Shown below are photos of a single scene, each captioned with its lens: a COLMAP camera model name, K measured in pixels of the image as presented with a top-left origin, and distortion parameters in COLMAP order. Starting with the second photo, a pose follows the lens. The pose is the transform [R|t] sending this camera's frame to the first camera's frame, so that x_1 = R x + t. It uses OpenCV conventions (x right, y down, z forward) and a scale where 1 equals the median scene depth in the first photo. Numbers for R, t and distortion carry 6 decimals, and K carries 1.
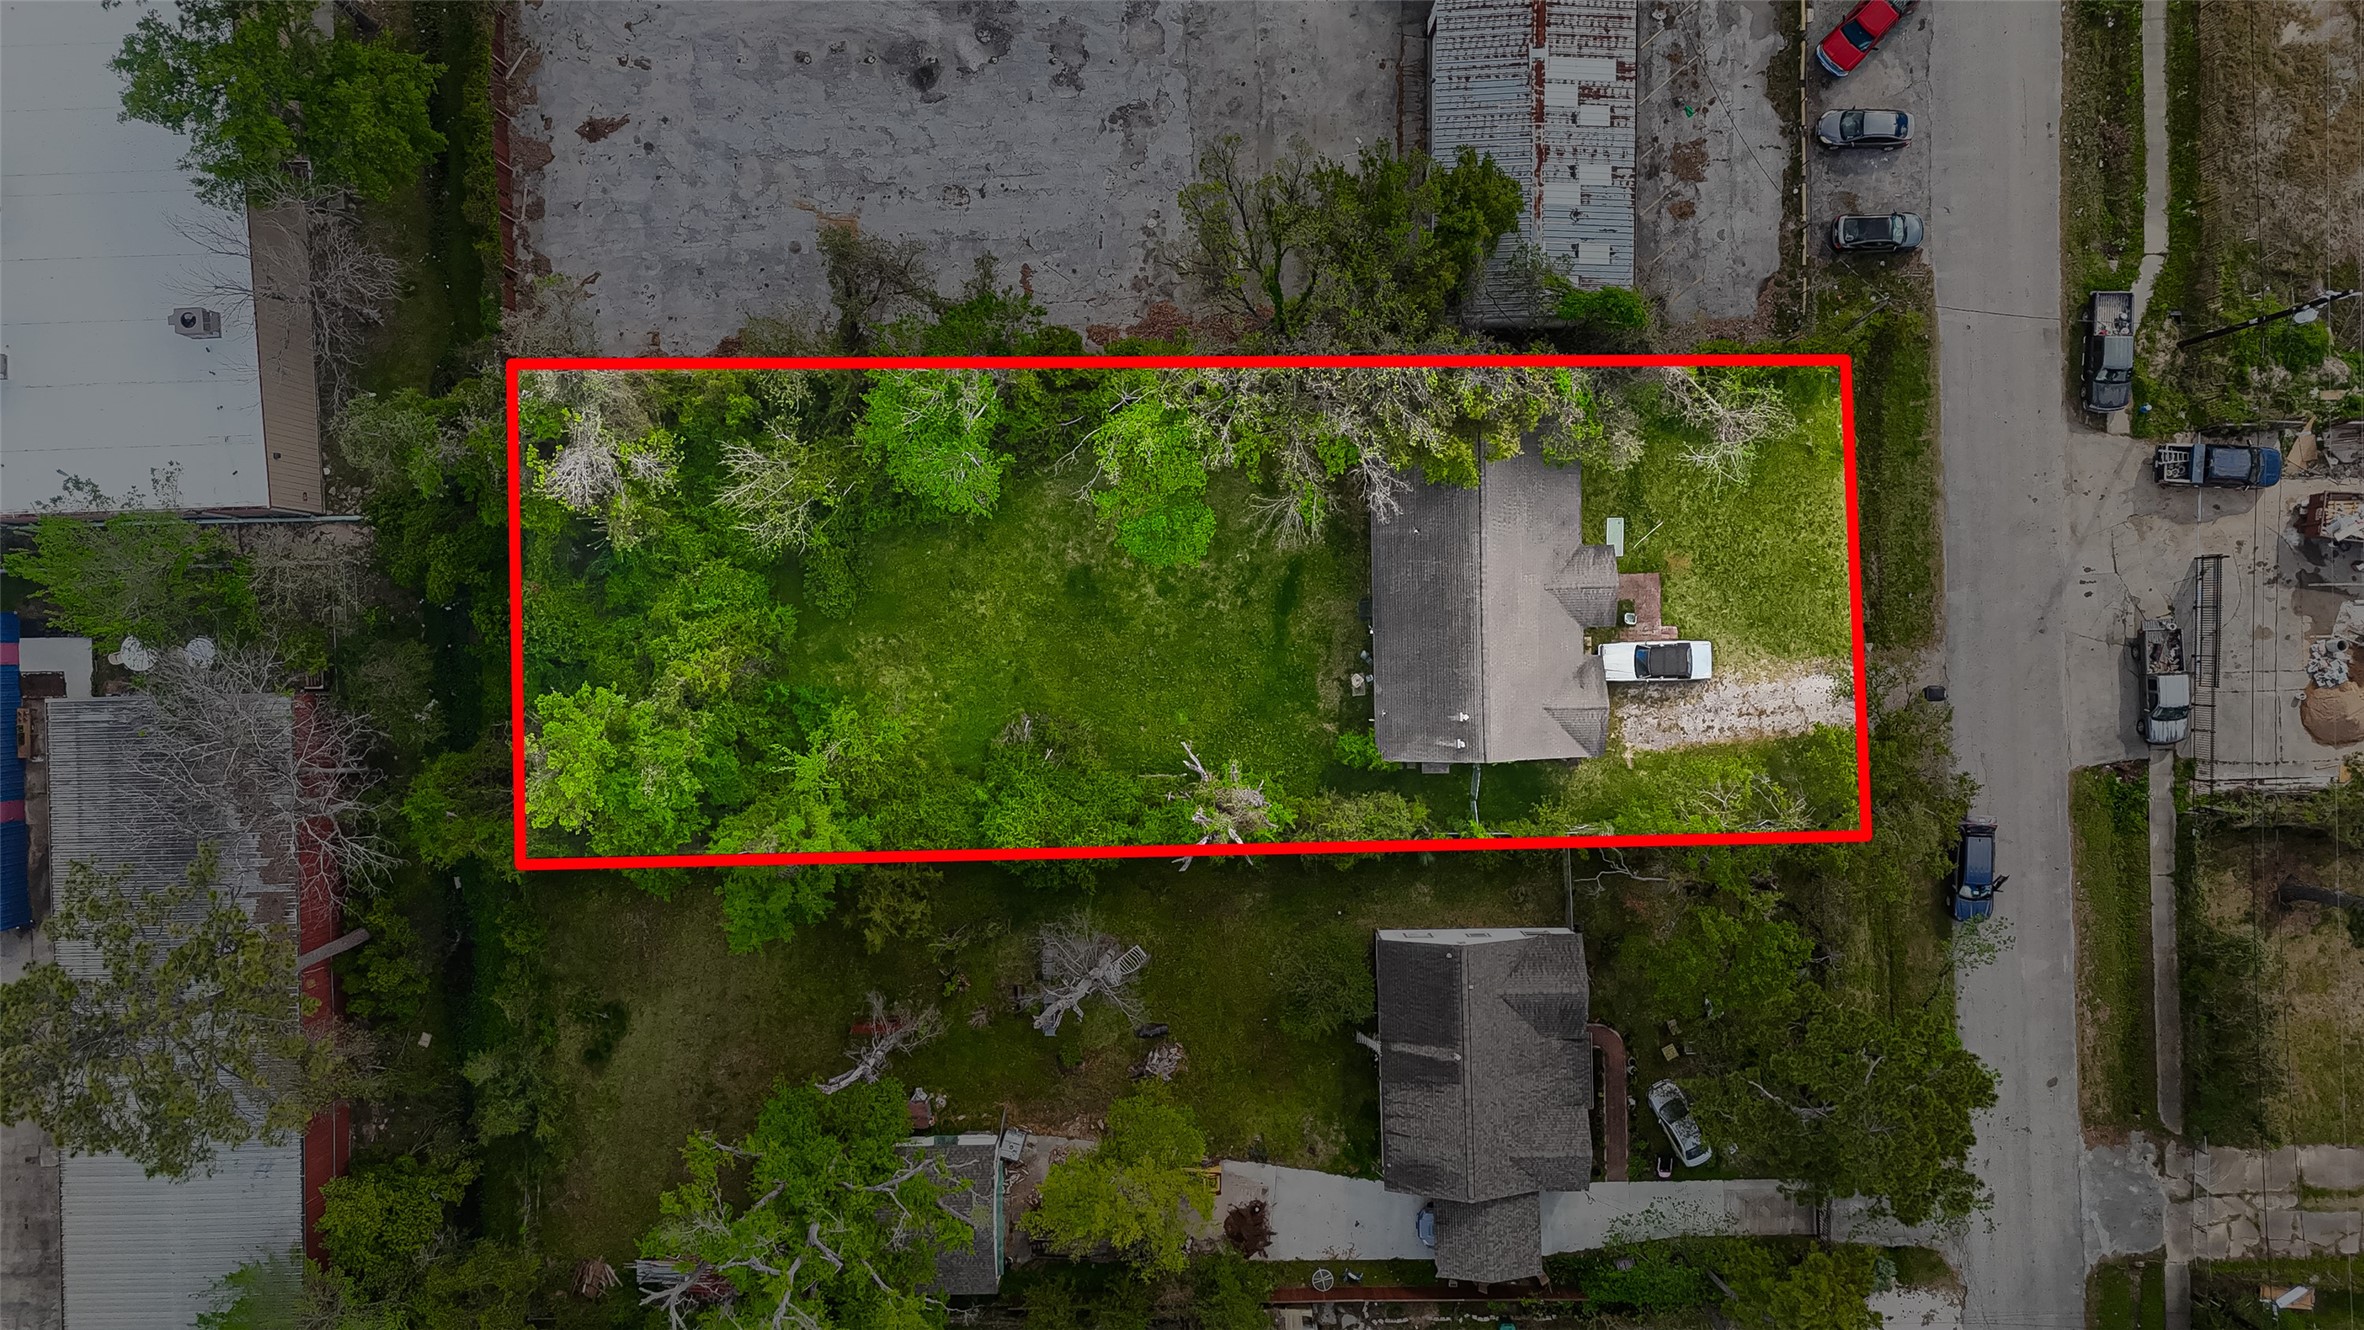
lens RADIAL K [[1750.0, 0, 1183.2], [0, 1750.0, 664.8], [0, 0, 1]] dist [0.038733, -0.026102]
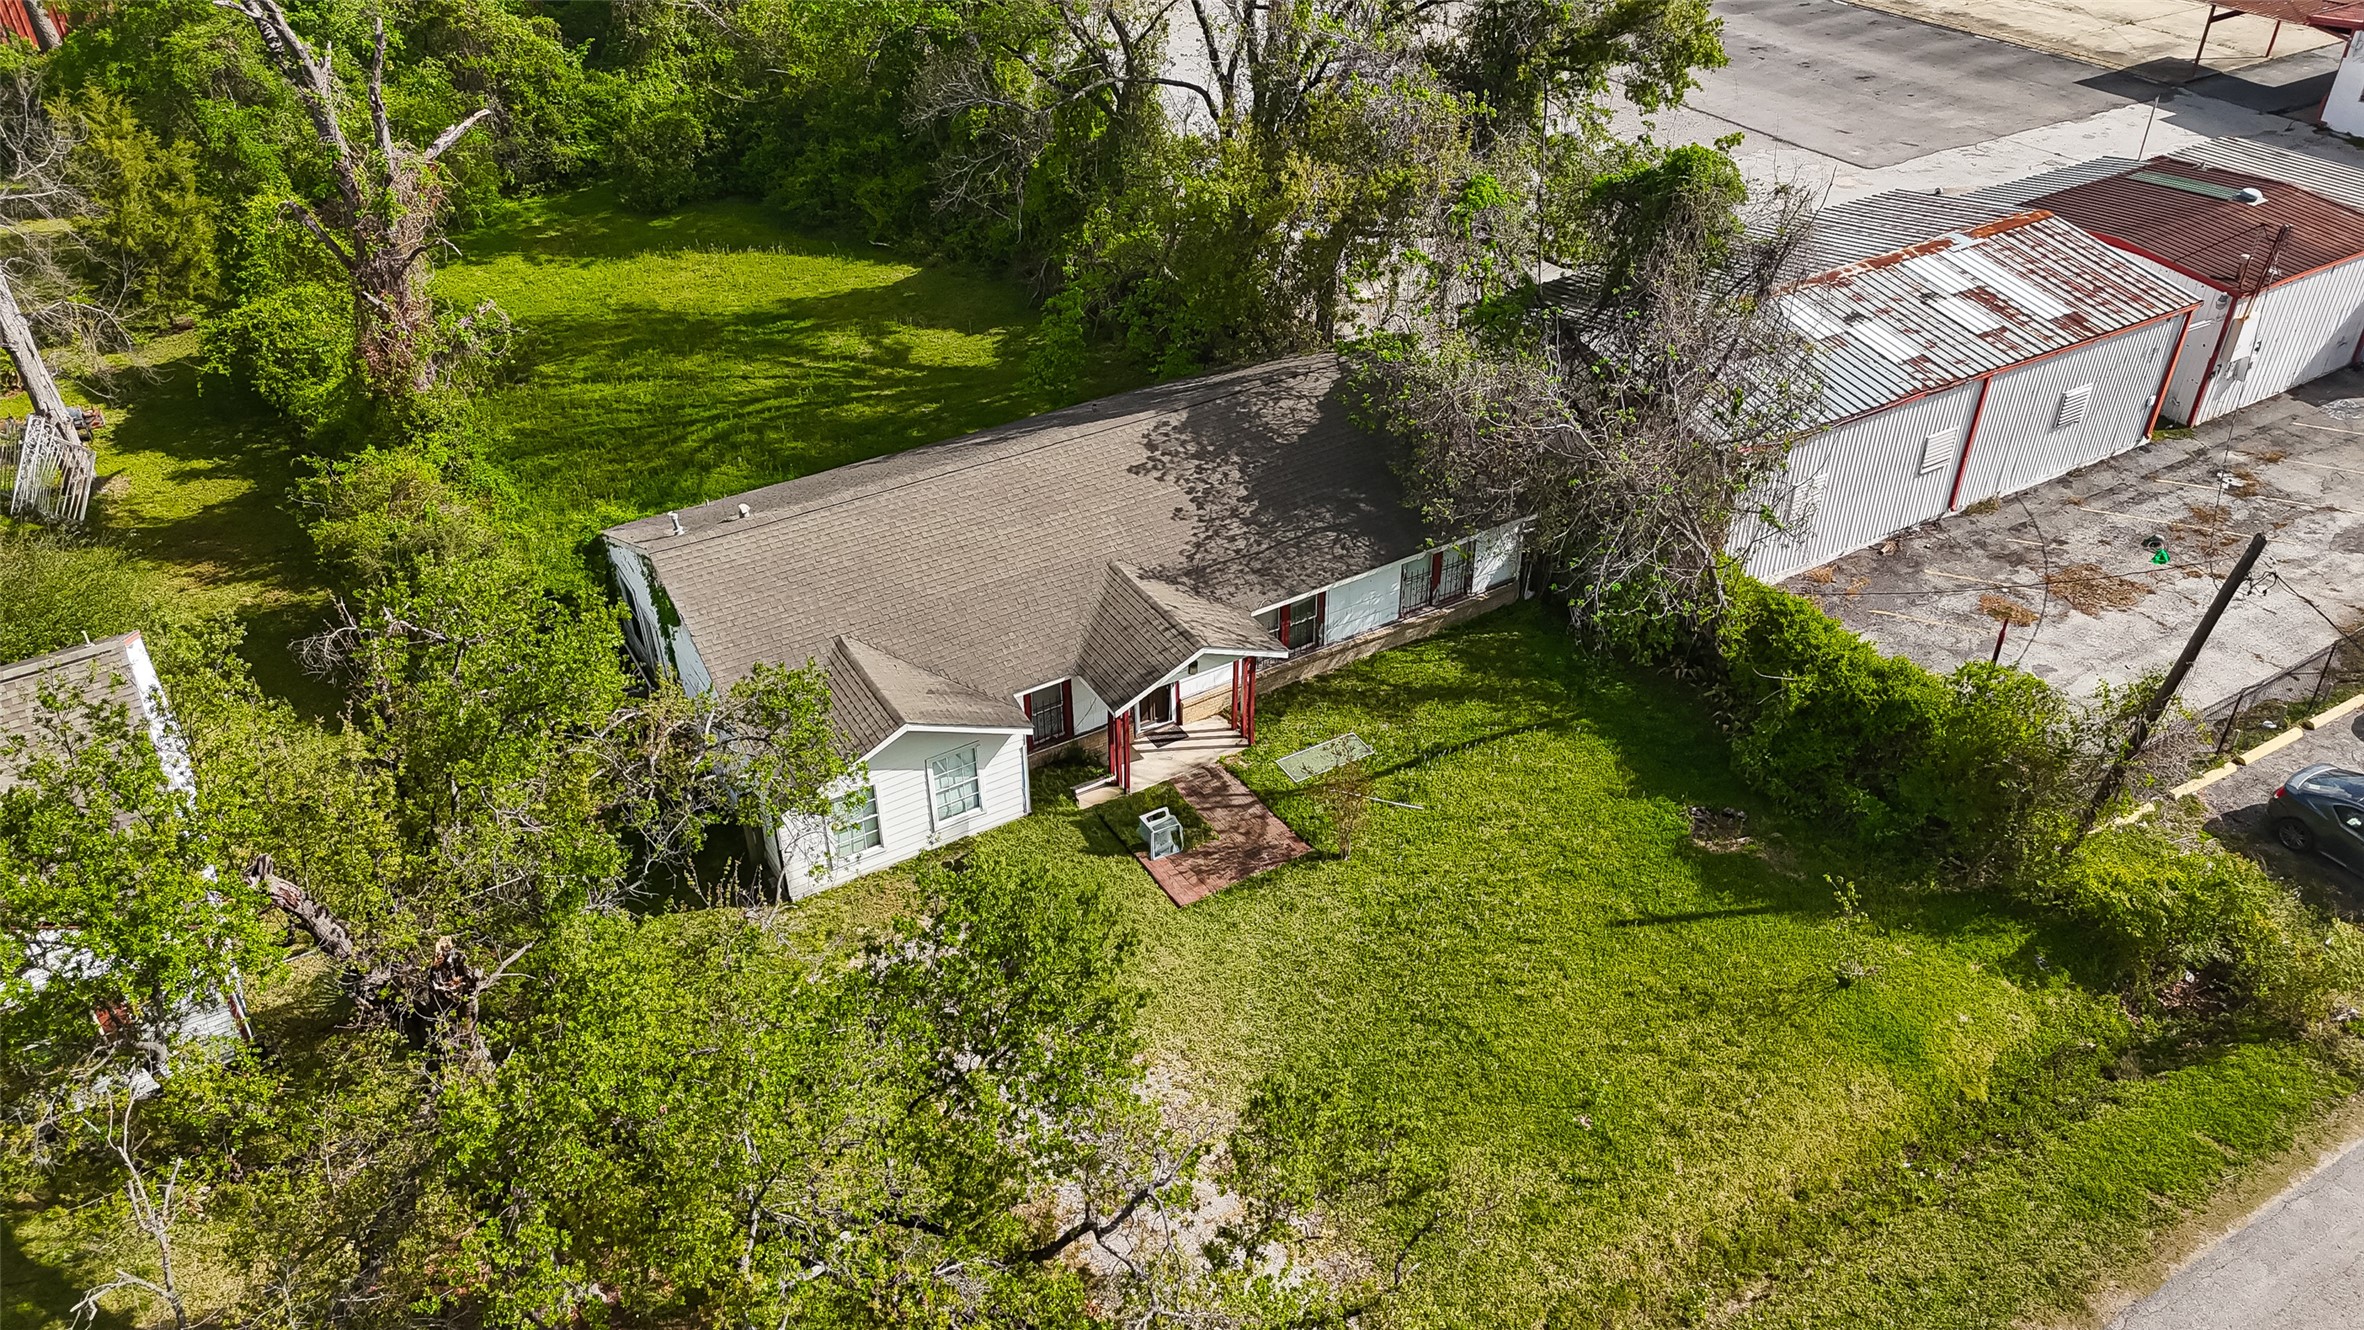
lens RADIAL K [[1750.0, 0, 1183.4], [0, 1750.0, 667.2], [0, 0, 1]] dist [0.038733, -0.026102]
pose [[0.493237, 0.498049, -0.713207, 0.533685], [-0.869842, 0.273271, -0.410729, 0.118238], [-0.009664, 0.822964, 0.568011, 0.797524]]
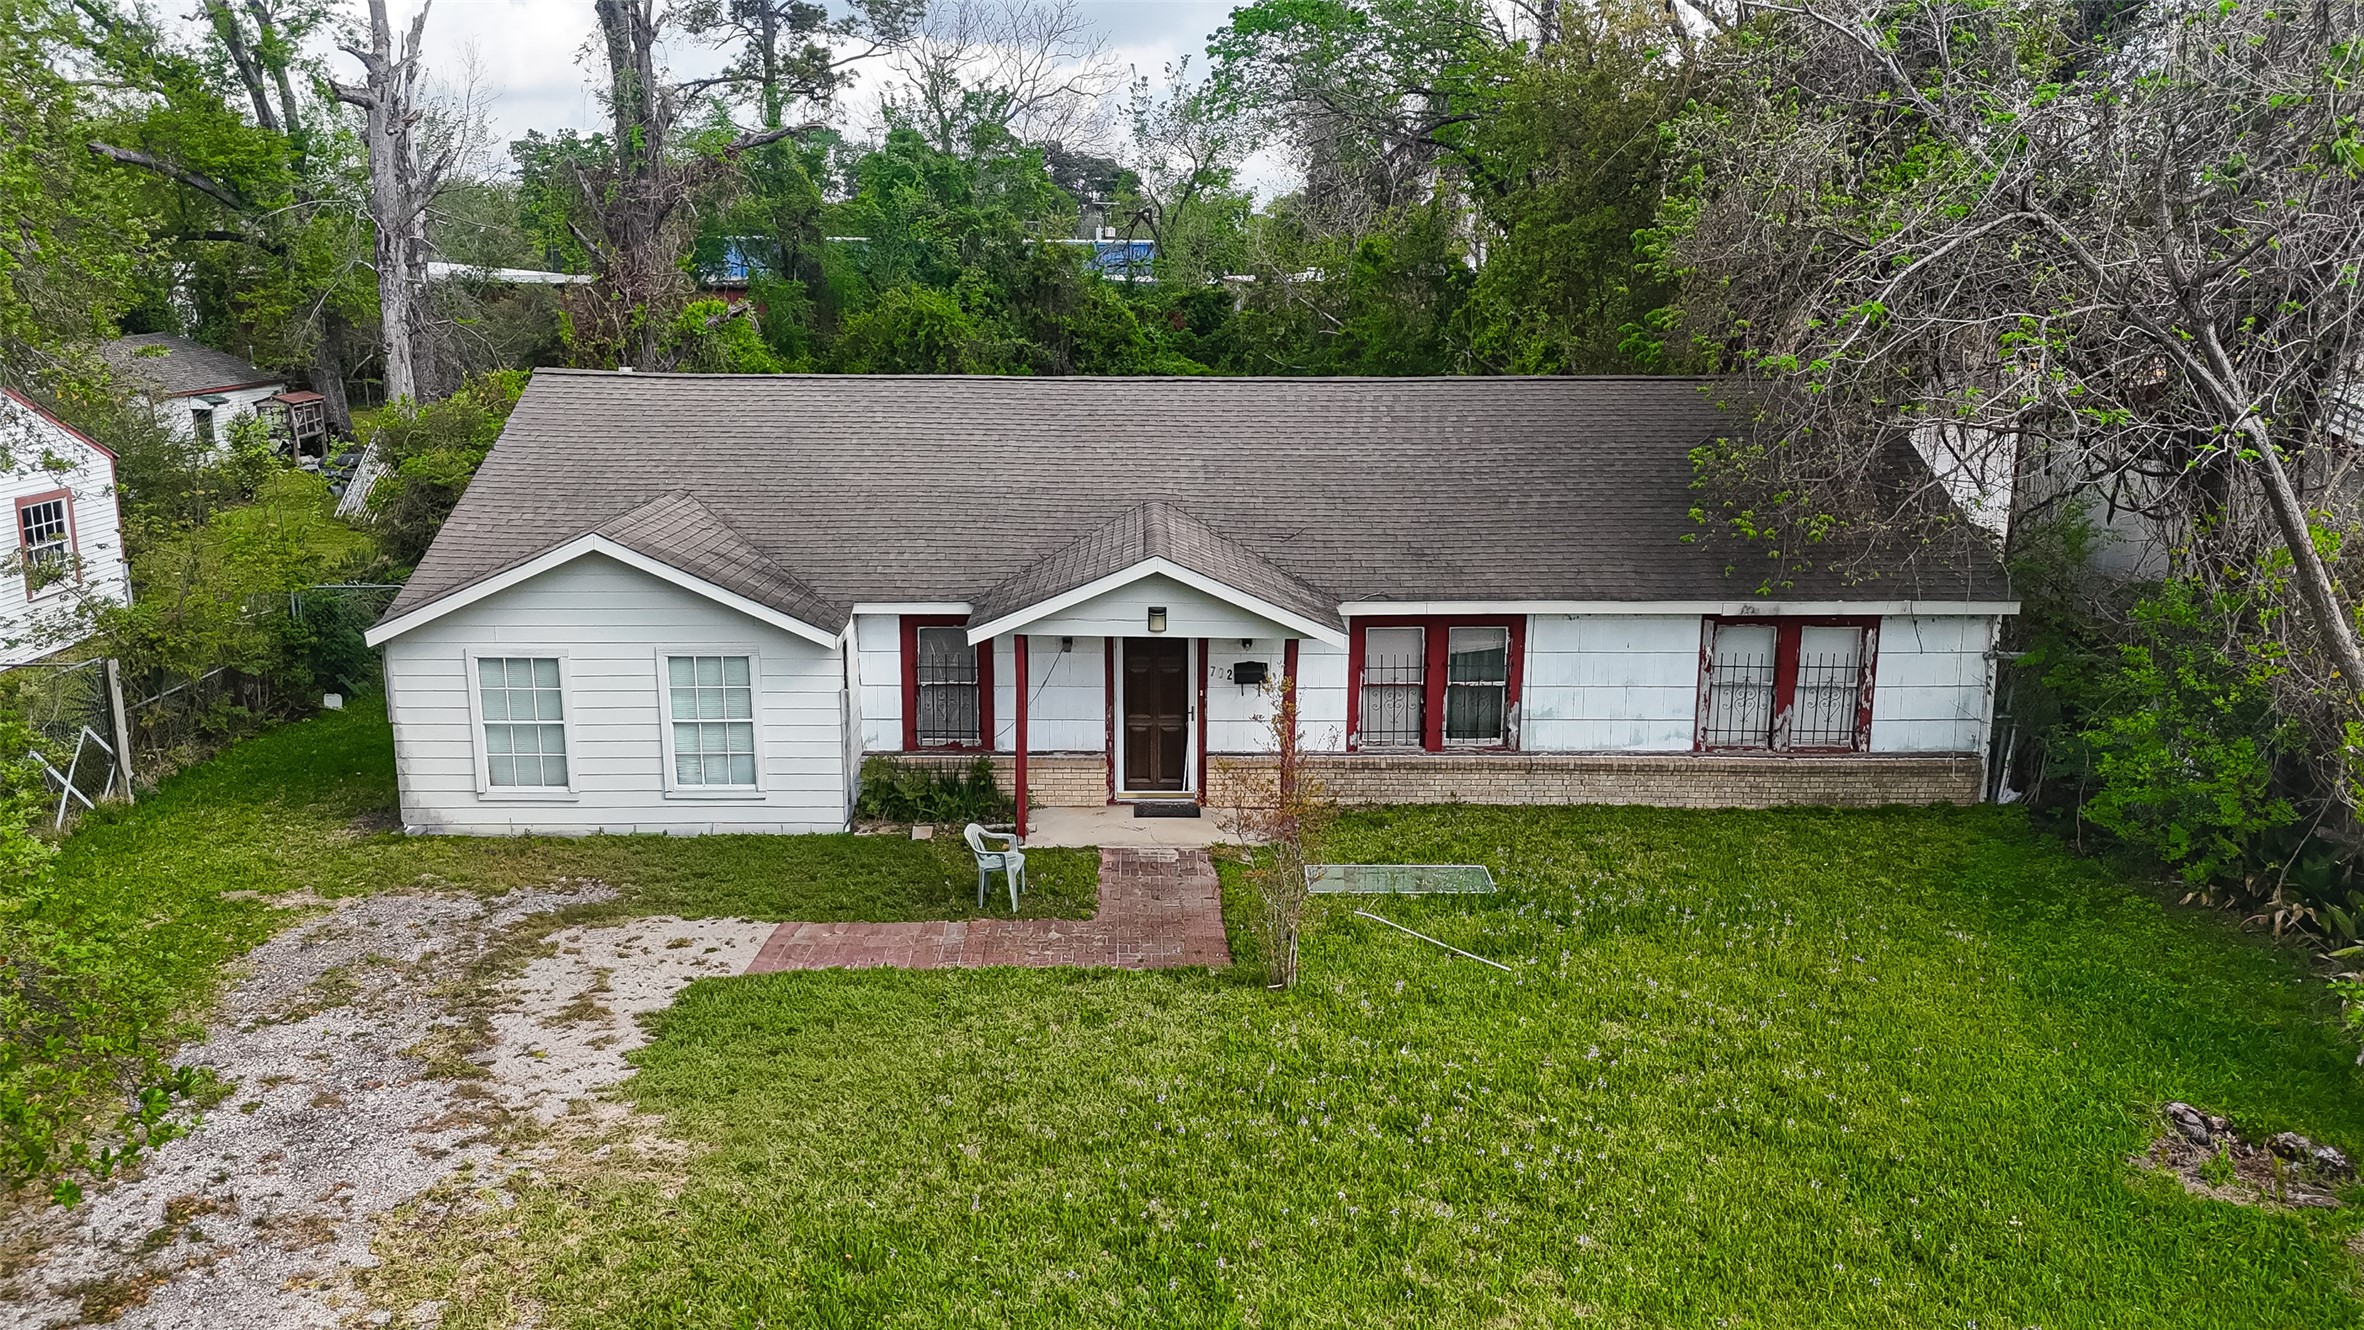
lens RADIAL K [[1750.0, 0, 1181.3], [0, 1750.0, 656.9], [0, 0, 1]] dist [0.038733, -0.026102]
pose [[-0.013687, 0.222851, -0.974756, 0.455379], [-0.999681, -0.023749, 0.008607, -0.070387], [-0.021231, 0.974563, 0.223105, 0.999557]]
